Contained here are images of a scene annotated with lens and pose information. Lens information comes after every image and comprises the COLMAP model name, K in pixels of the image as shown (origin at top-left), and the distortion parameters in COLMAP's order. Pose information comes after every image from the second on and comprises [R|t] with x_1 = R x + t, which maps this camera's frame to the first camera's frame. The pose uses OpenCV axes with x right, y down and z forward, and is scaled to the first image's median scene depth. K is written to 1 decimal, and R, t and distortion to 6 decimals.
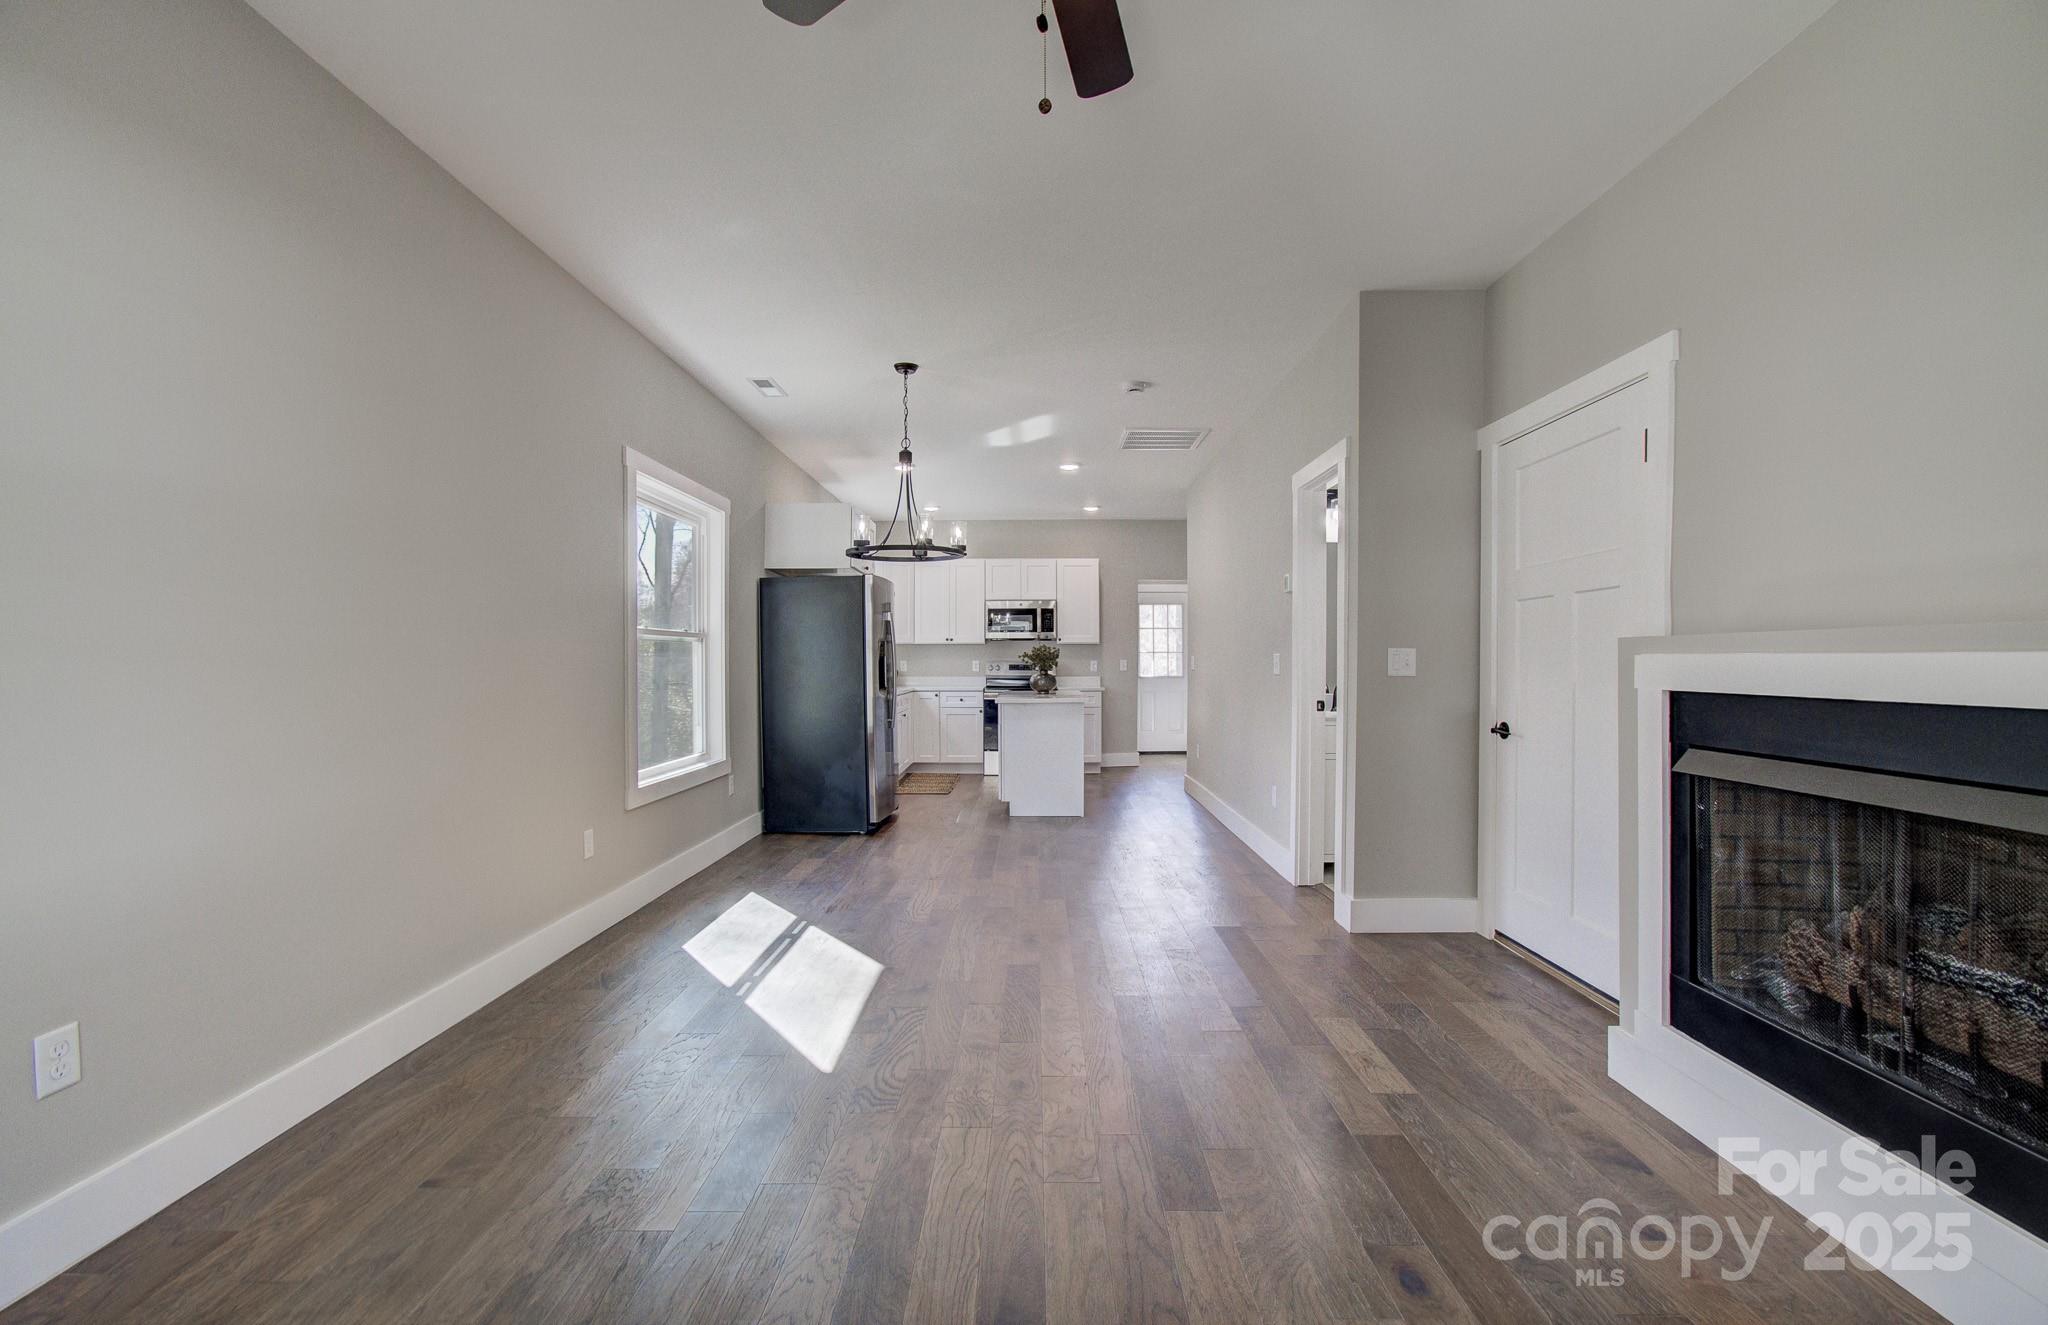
lens RADIAL K [[903.3, 0, 1029.6], [0, 903.3, 663.3], [0, 0, 1]] dist [0.016134, -0.000754]
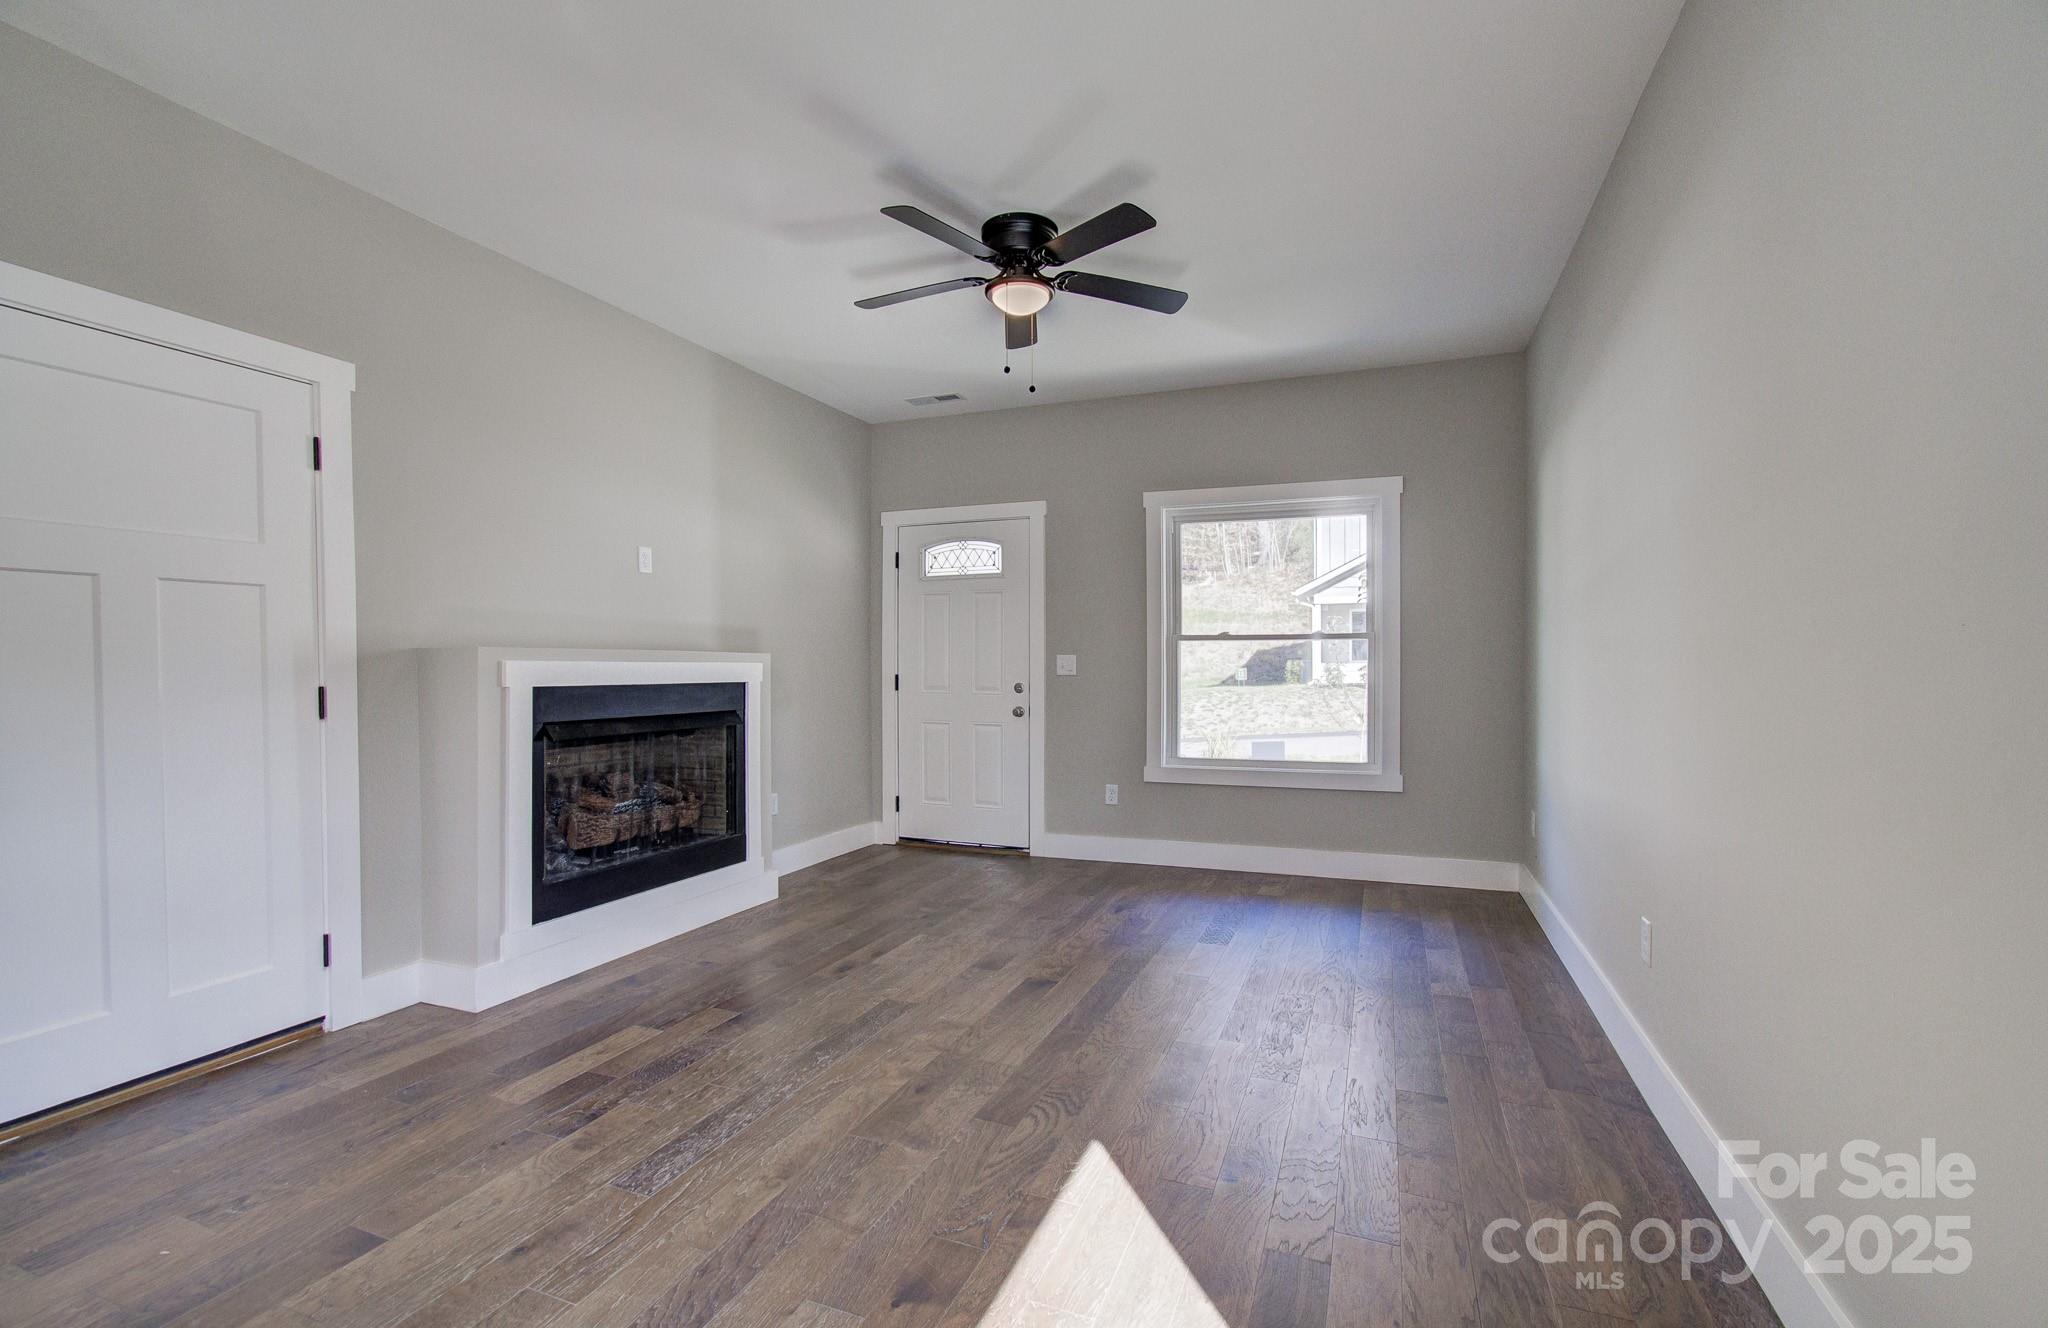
lens RADIAL K [[903.3, 0, 1026.7], [0, 903.3, 668.9], [0, 0, 1]] dist [0.016134, -0.000754]
pose [[-0.931864, 0.004746, 0.362778, -0.509302], [0.006809, 0.999967, 0.004410, 0.001073], [-0.362745, 0.006580, -0.931865, 1.993779]]
